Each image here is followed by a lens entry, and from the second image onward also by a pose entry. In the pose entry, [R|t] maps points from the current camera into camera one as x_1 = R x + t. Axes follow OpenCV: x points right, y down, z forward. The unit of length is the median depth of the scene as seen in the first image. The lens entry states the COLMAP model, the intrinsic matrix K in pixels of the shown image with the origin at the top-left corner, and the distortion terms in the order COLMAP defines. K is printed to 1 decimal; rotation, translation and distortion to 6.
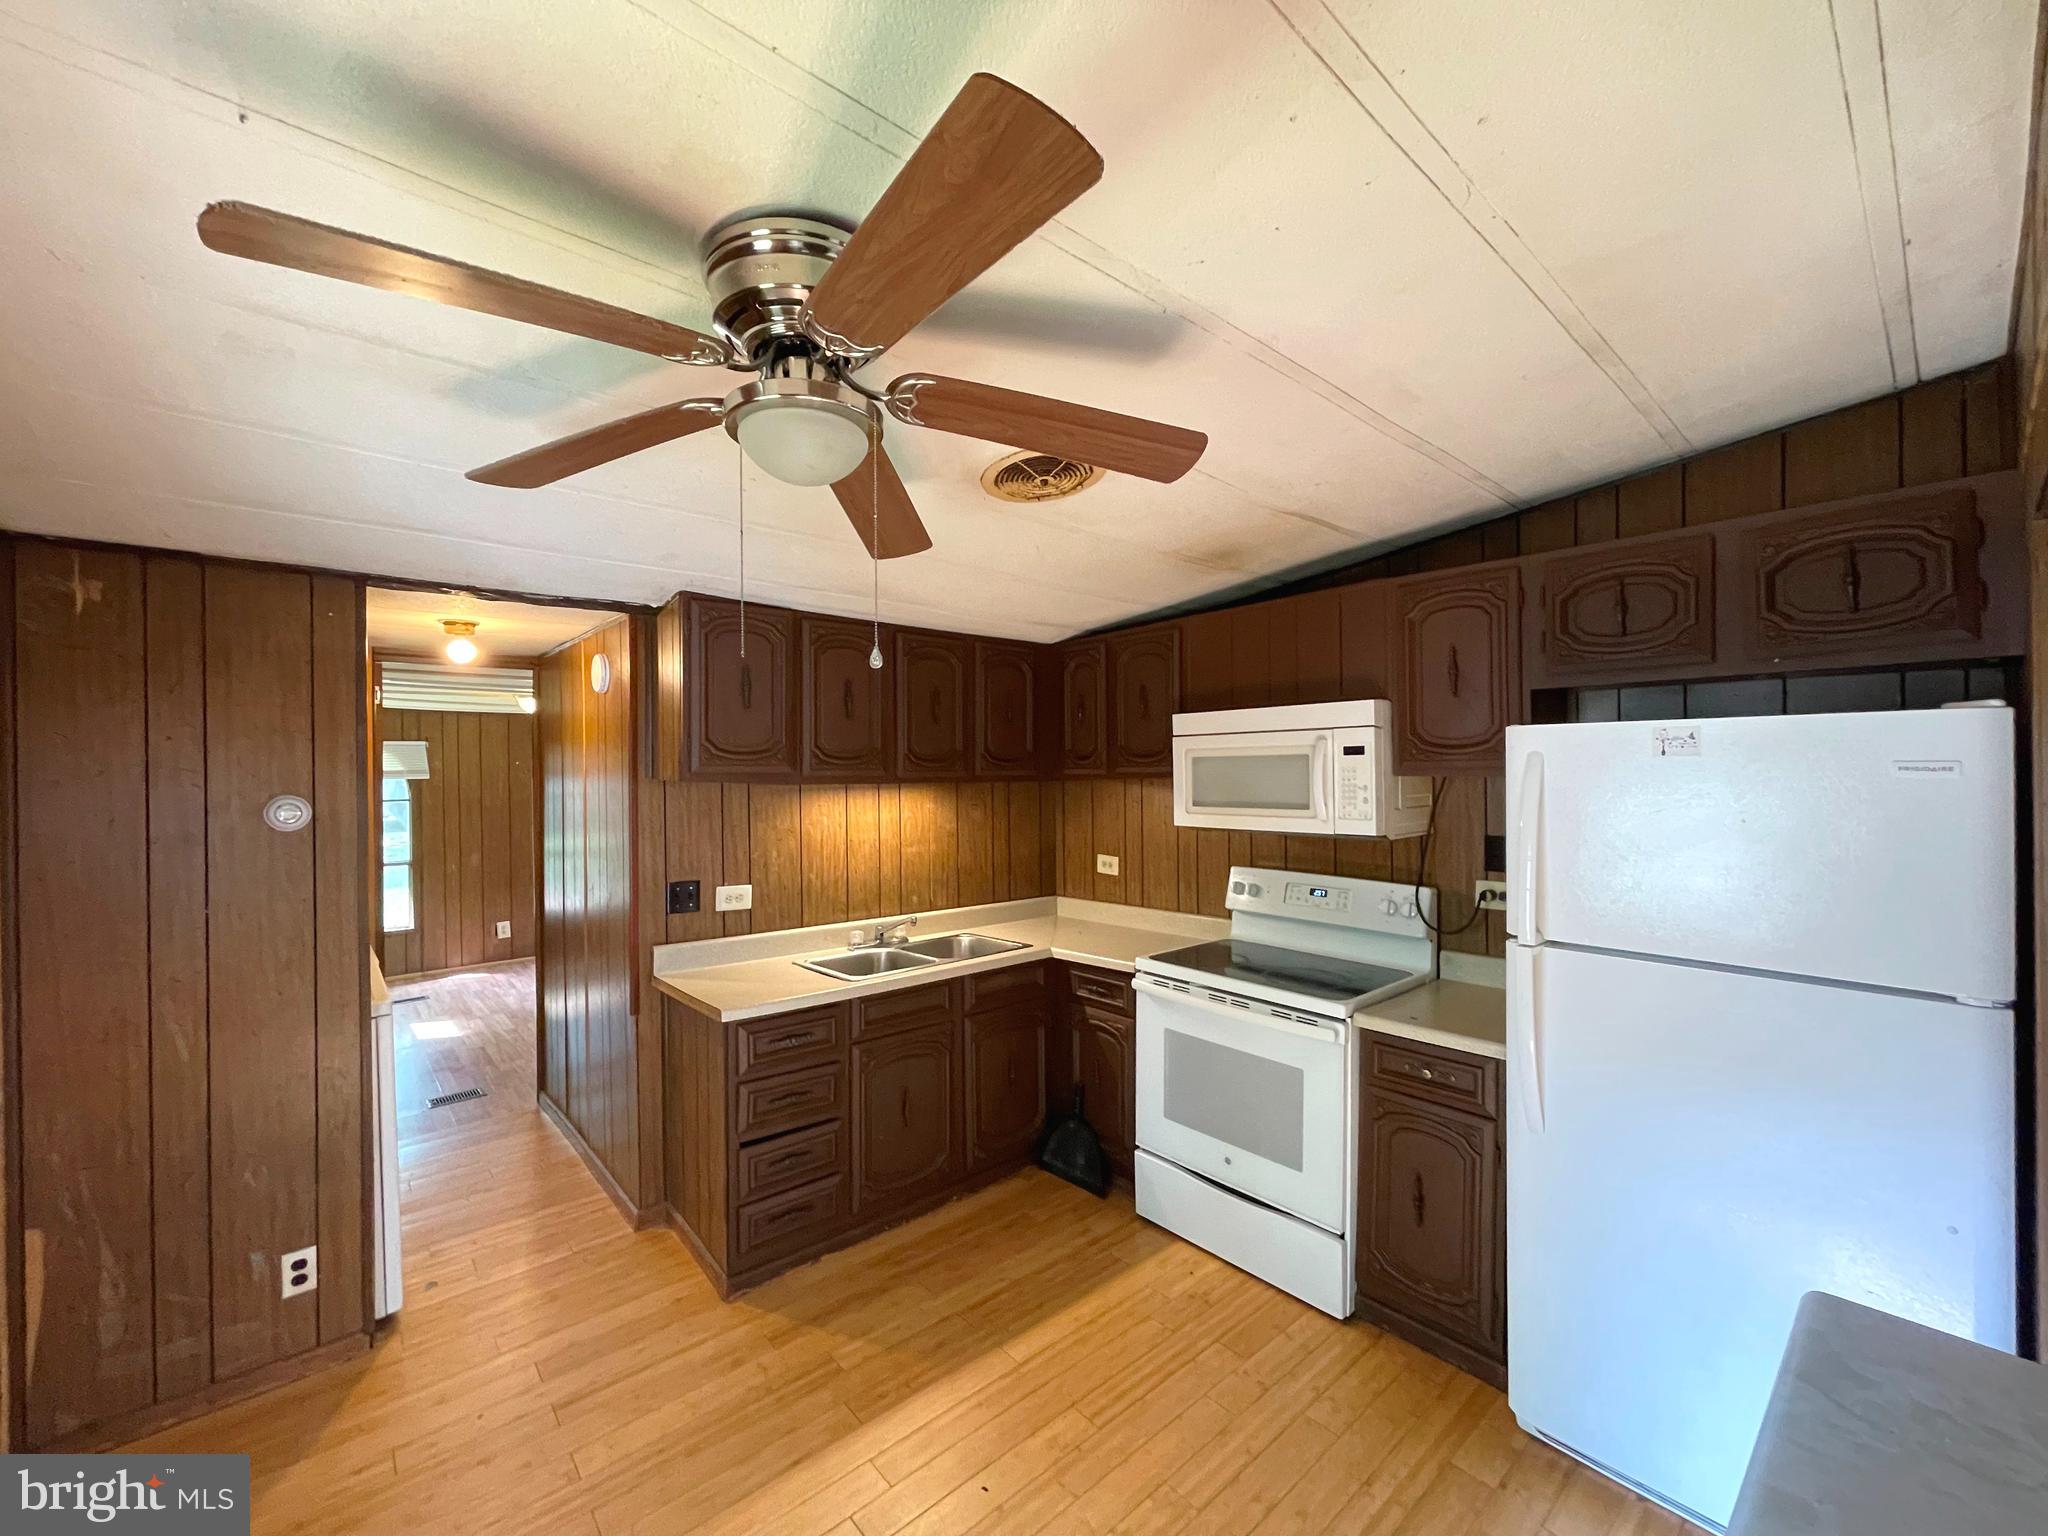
lens RADIAL K [[845.8, 0, 1038.9], [0, 845.8, 760.6], [0, 0, 1]] dist [-0.002373, 0.000916]
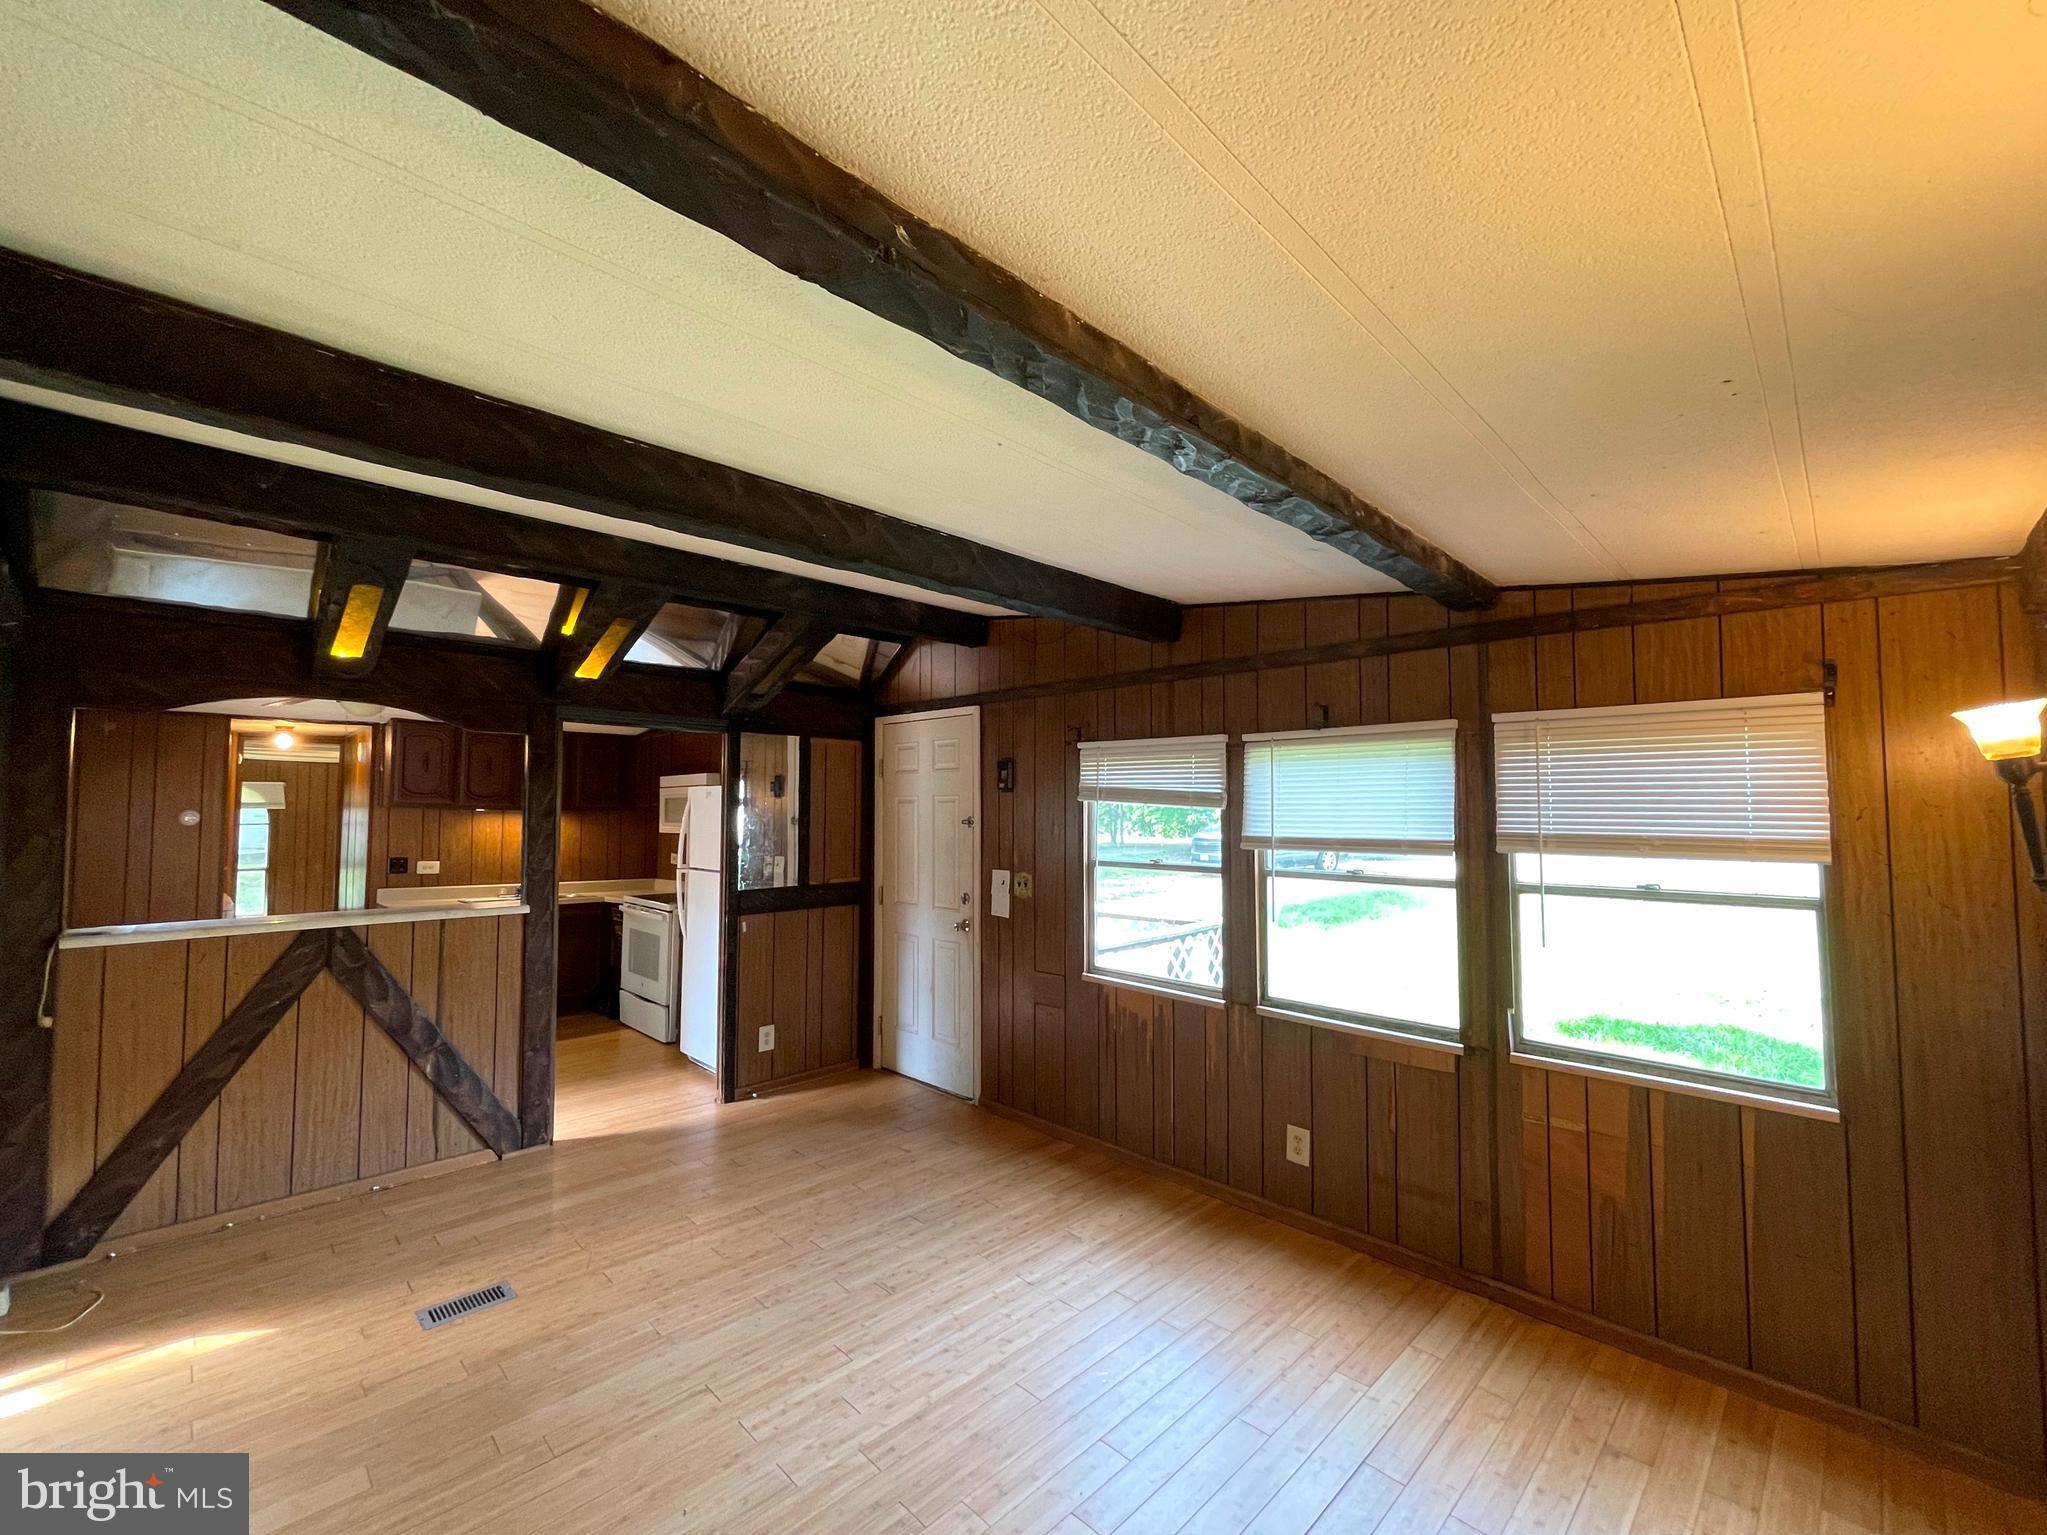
lens RADIAL K [[845.4, 0, 1032.7], [0, 845.4, 772.1], [0, 0, 1]] dist [-0.002373, 0.000916]
pose [[0.997017, 0.013665, 0.075969, 0.948799], [-0.010834, 0.999236, -0.037555, 0.000144], [-0.076424, 0.036620, 0.996403, -1.140281]]
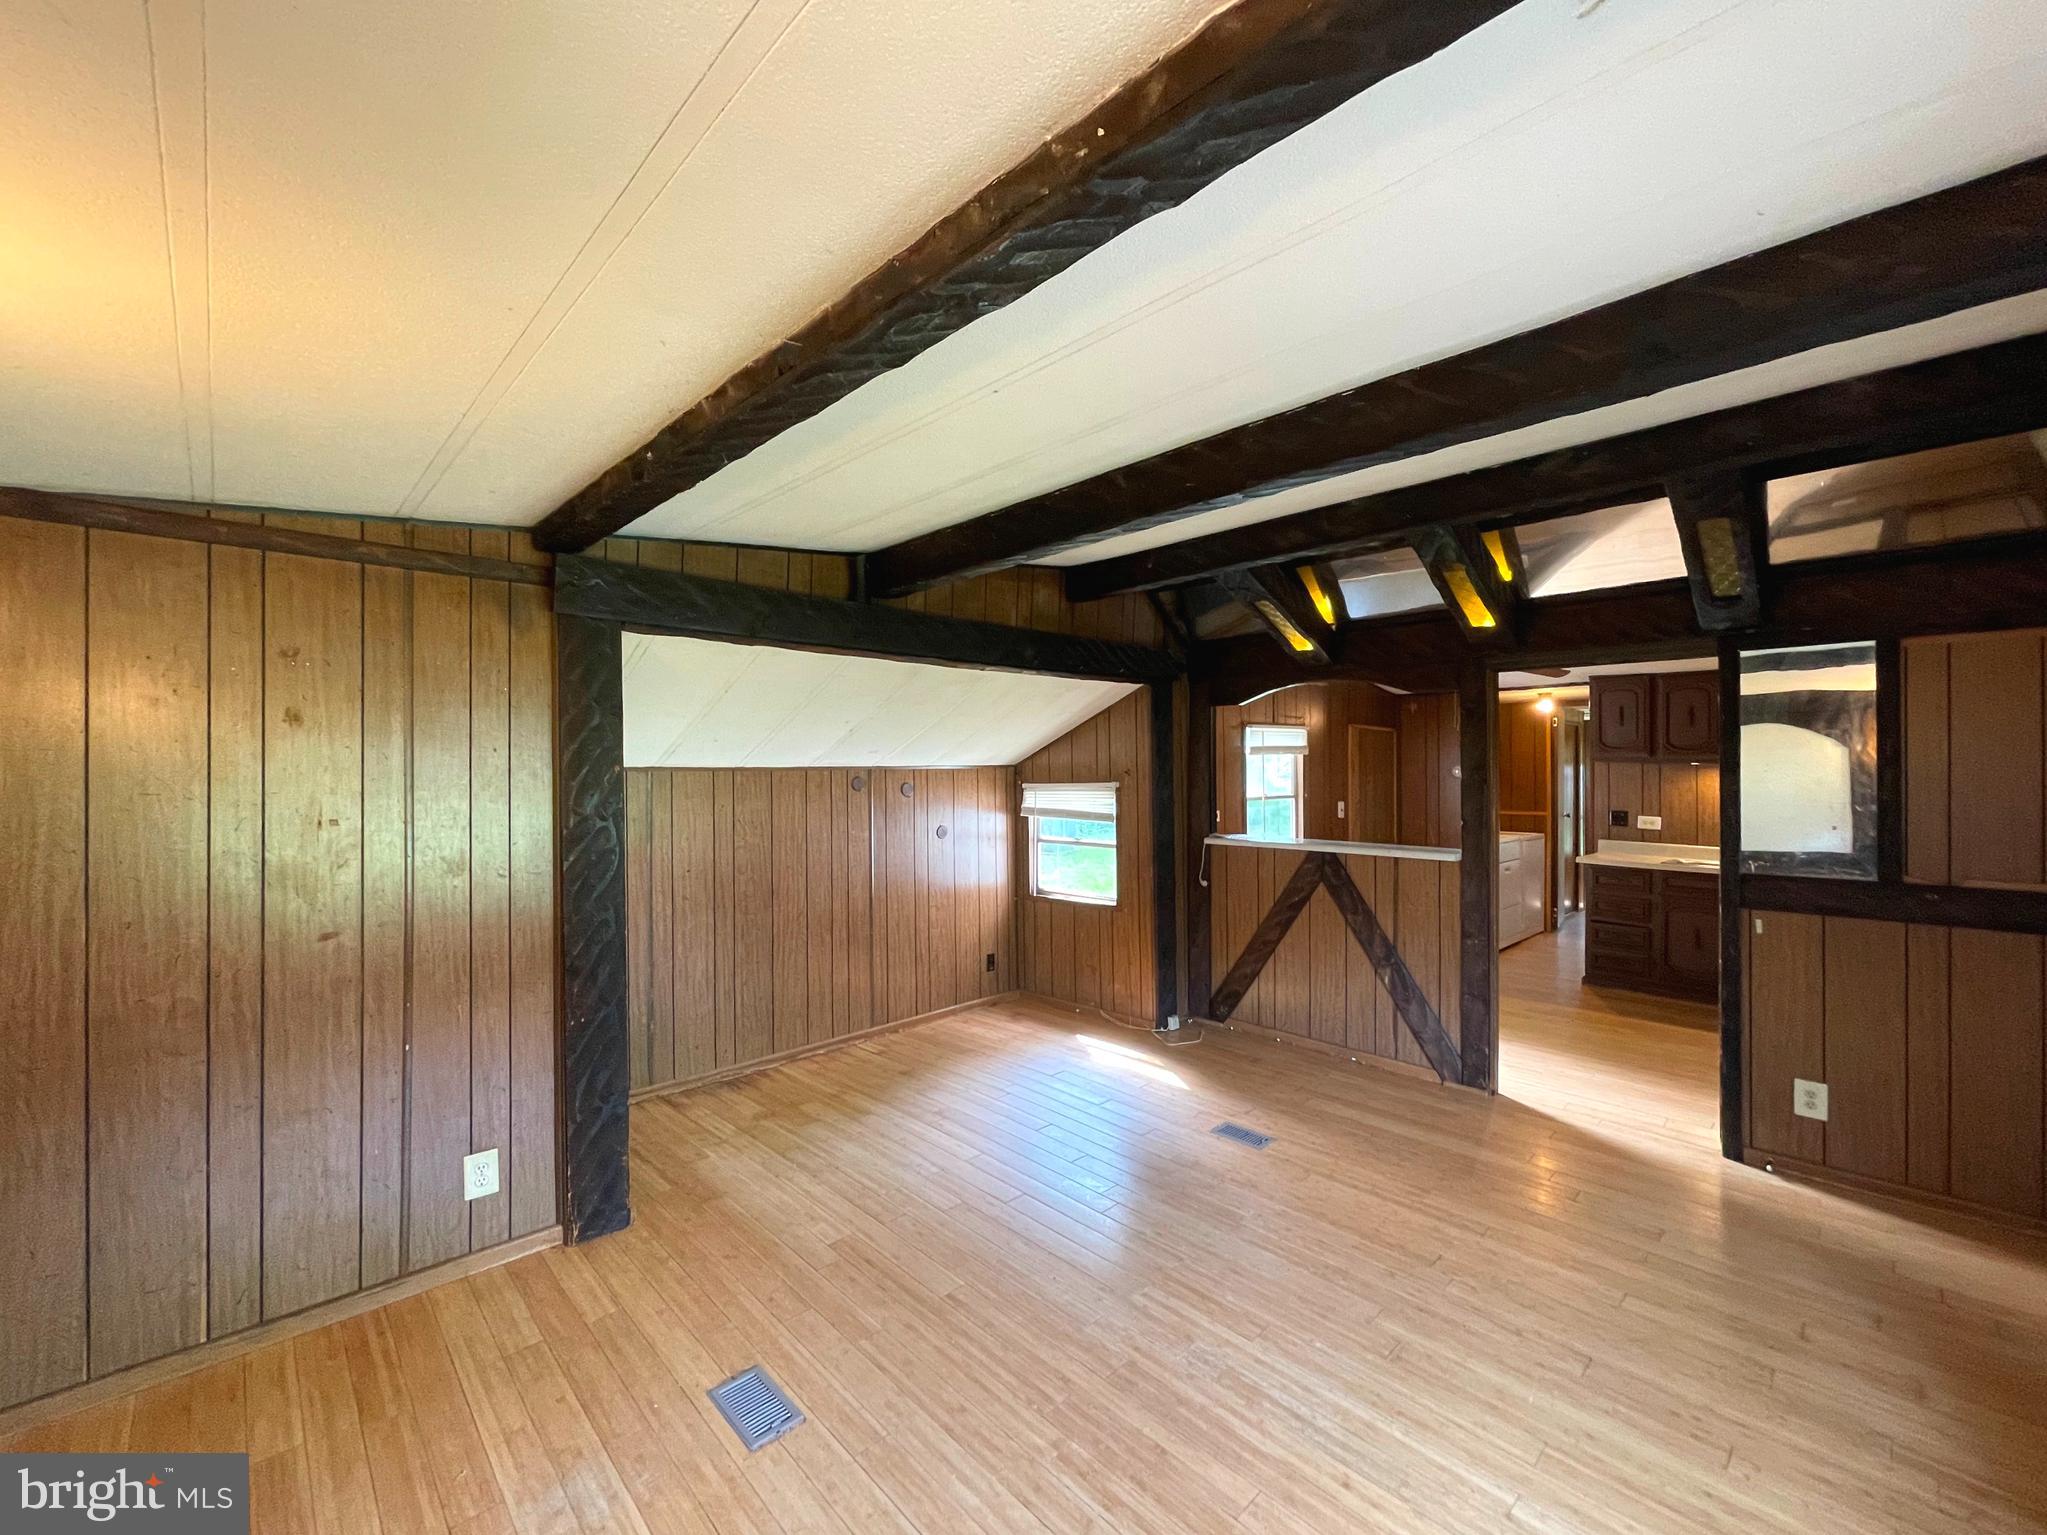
lens RADIAL K [[845.4, 0, 1024.5], [0, 845.4, 768.2], [0, 0, 1]] dist [-0.002373, 0.000916]
pose [[0.043981, 0.007864, -0.999001, 1.598956], [0.011389, 0.999900, 0.008372, 0.007596], [0.998967, -0.011746, 0.043887, -0.530852]]
